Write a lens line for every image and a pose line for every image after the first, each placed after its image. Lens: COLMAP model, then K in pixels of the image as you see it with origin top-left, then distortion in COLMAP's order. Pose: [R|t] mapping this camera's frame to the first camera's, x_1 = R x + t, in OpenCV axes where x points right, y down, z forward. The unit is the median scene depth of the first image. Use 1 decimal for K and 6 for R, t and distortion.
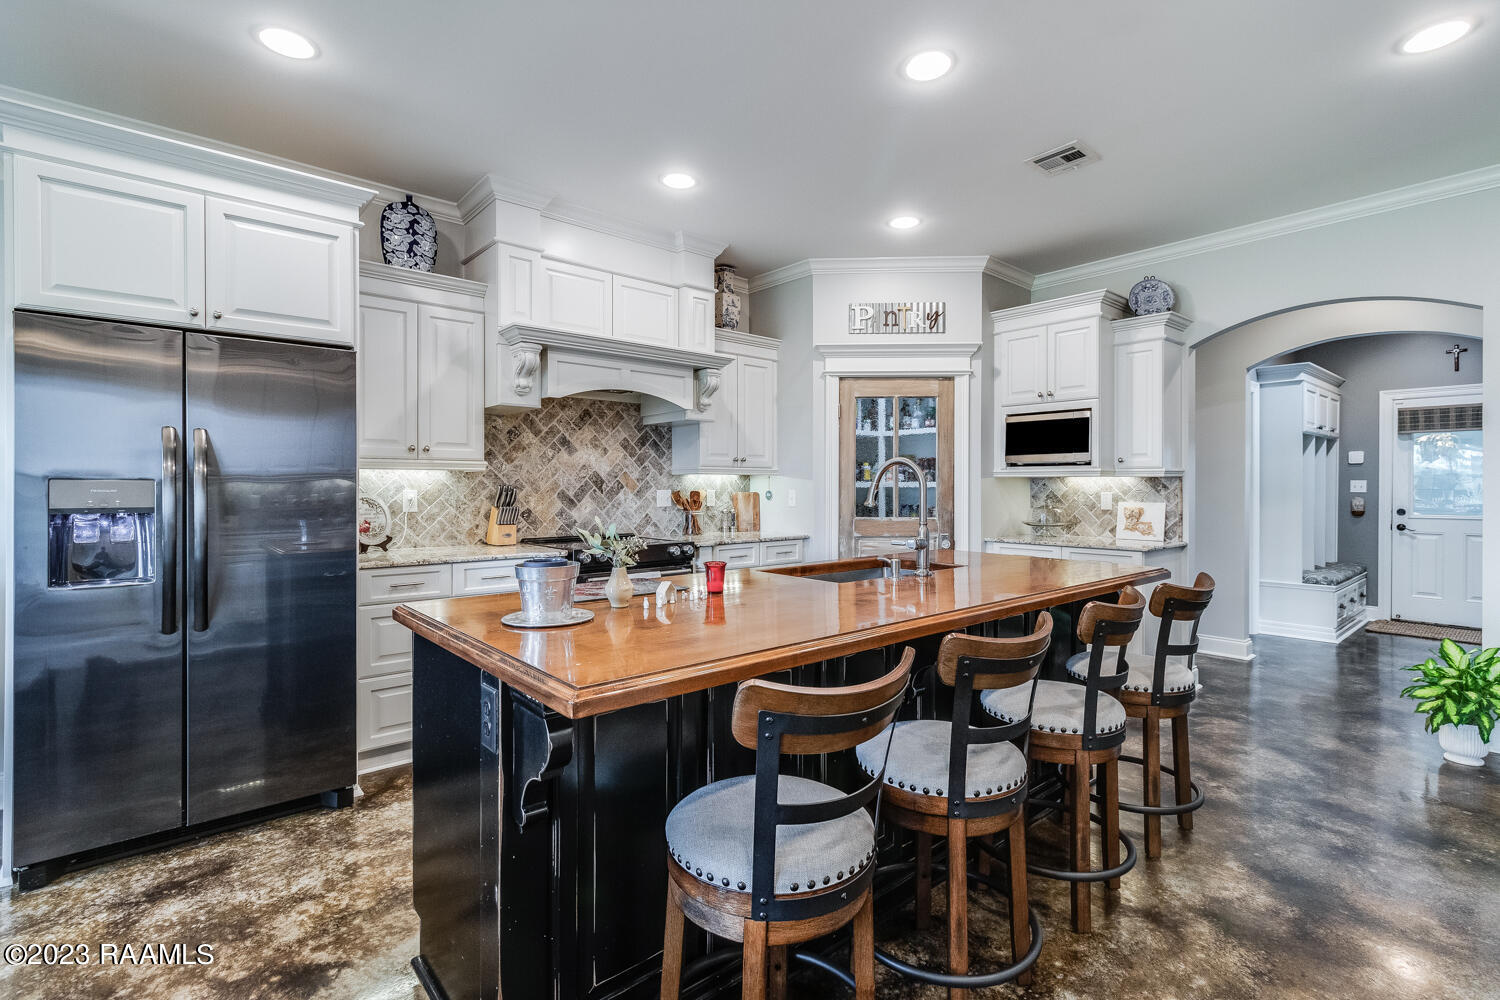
lens RADIAL K [[693.3, 0, 749.8], [0, 693.3, 486.5], [0, 0, 1]] dist [0.000504, -0.000035]
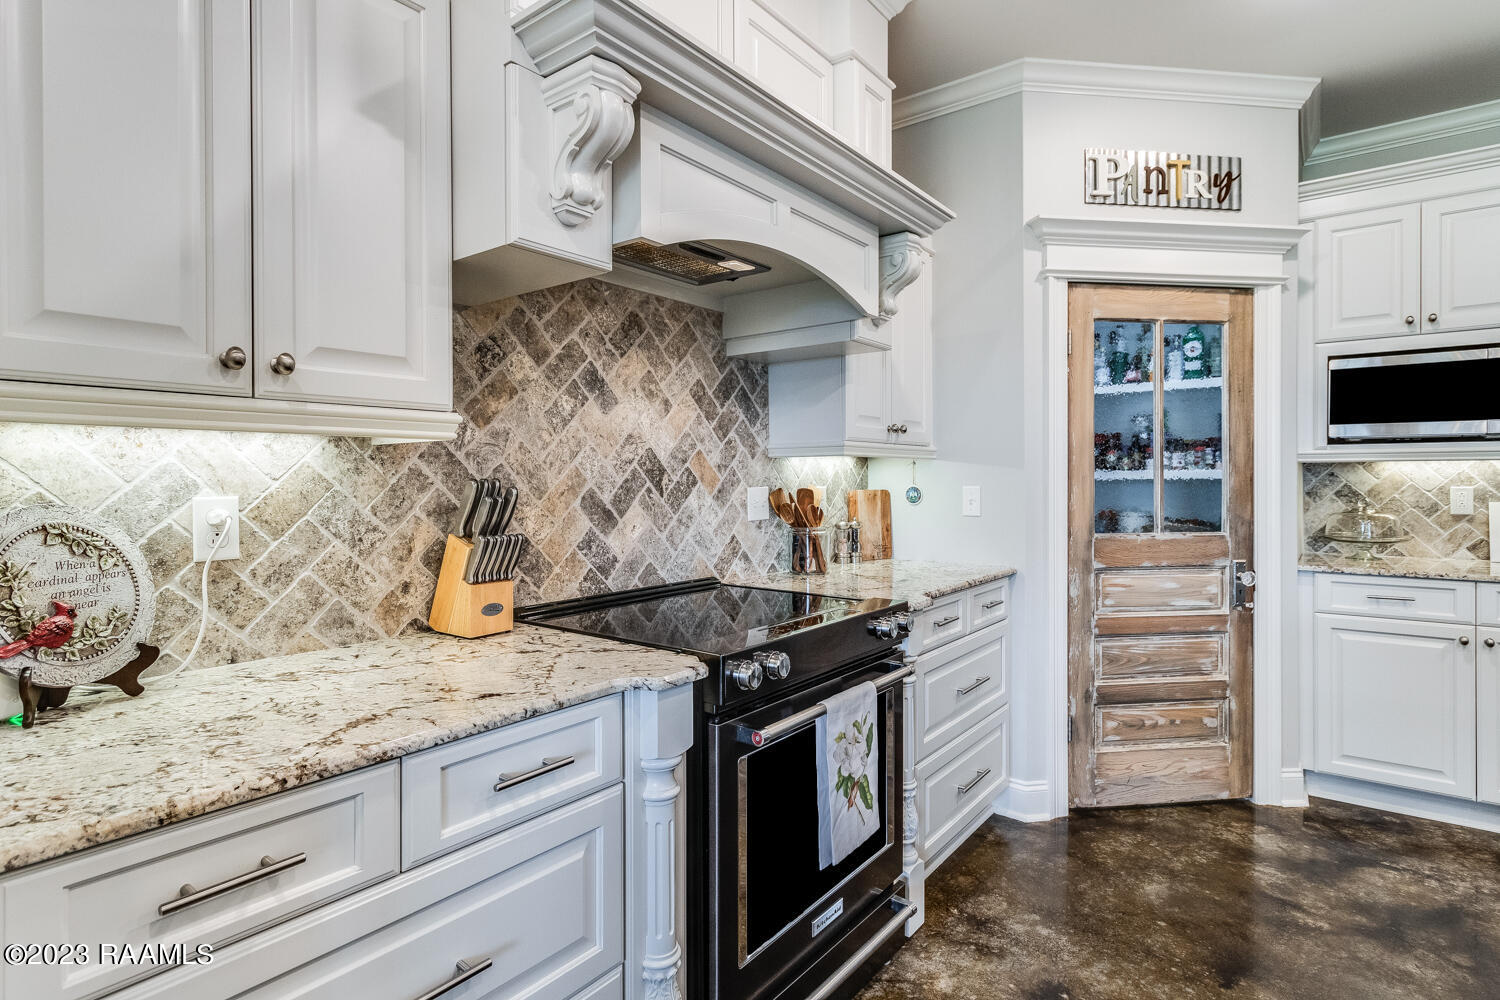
lens RADIAL K [[765.1, 0, 755.8], [0, 765.1, 480.6], [0, 0, 1]] dist [-0.000735, -0.000104]
pose [[0.980402, -0.005043, 0.196945, -0.259280], [0.004450, 0.999984, 0.003451, -0.002111], [-0.196959, -0.002507, 0.980409, 0.494667]]
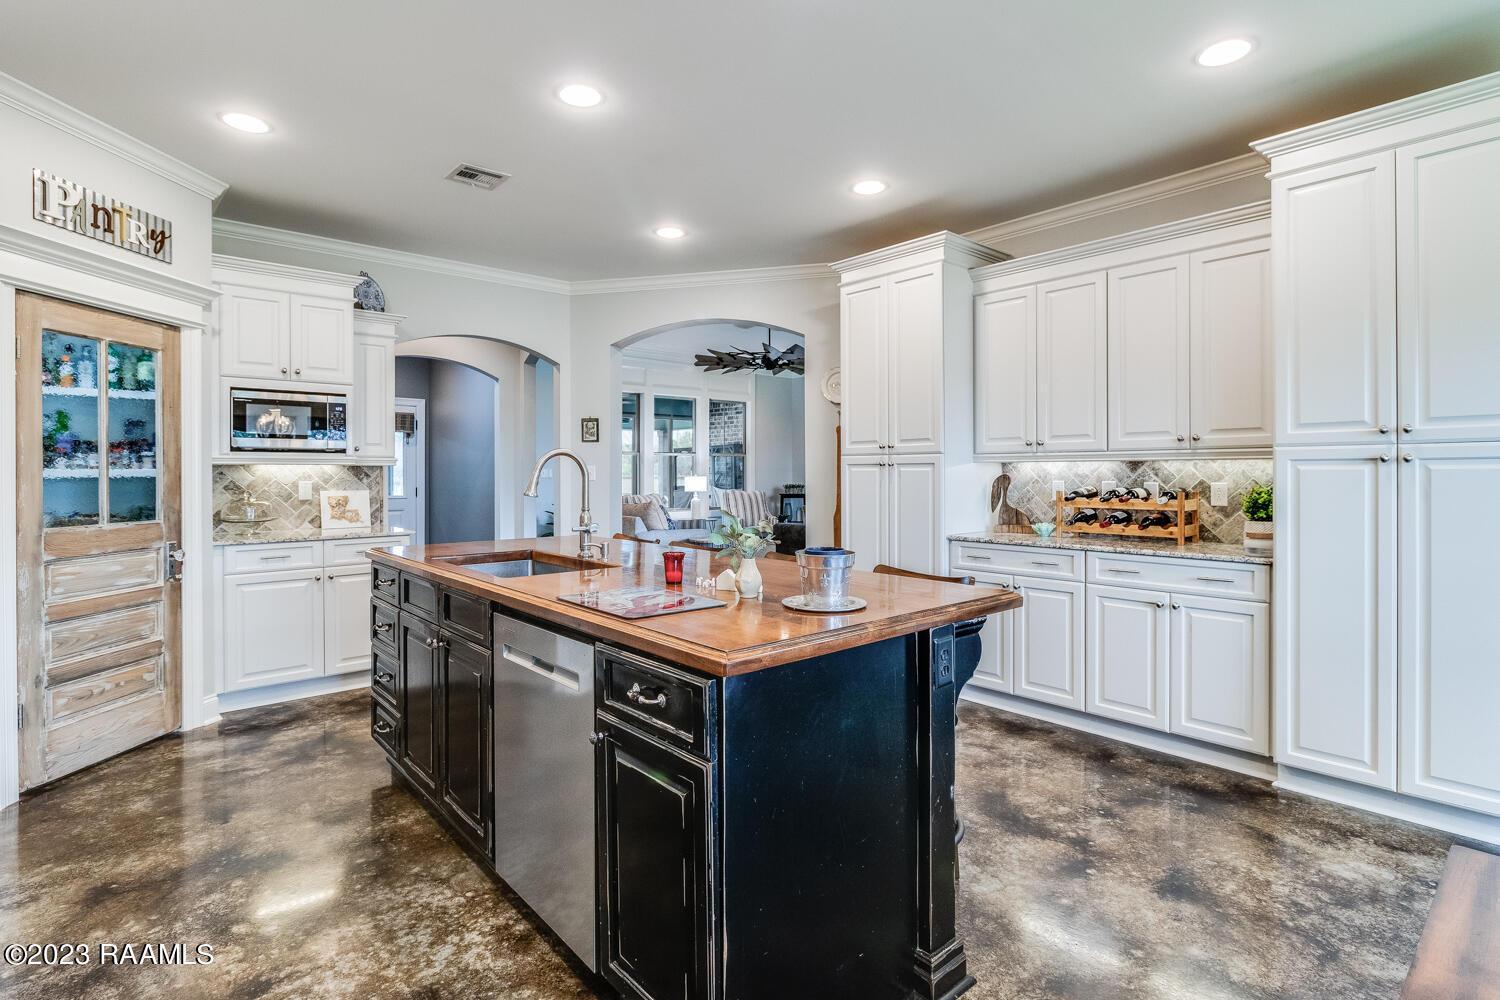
lens RADIAL K [[738.9, 0, 748.6], [0, 738.9, 475.8], [0, 0, 1]] dist [-0.000156, -0.000107]
pose [[0.006682, -0.006306, 0.999958, -0.529361], [0.002718, 0.999977, 0.006288, -0.004100], [-0.999974, 0.002676, 0.006699, 0.424502]]
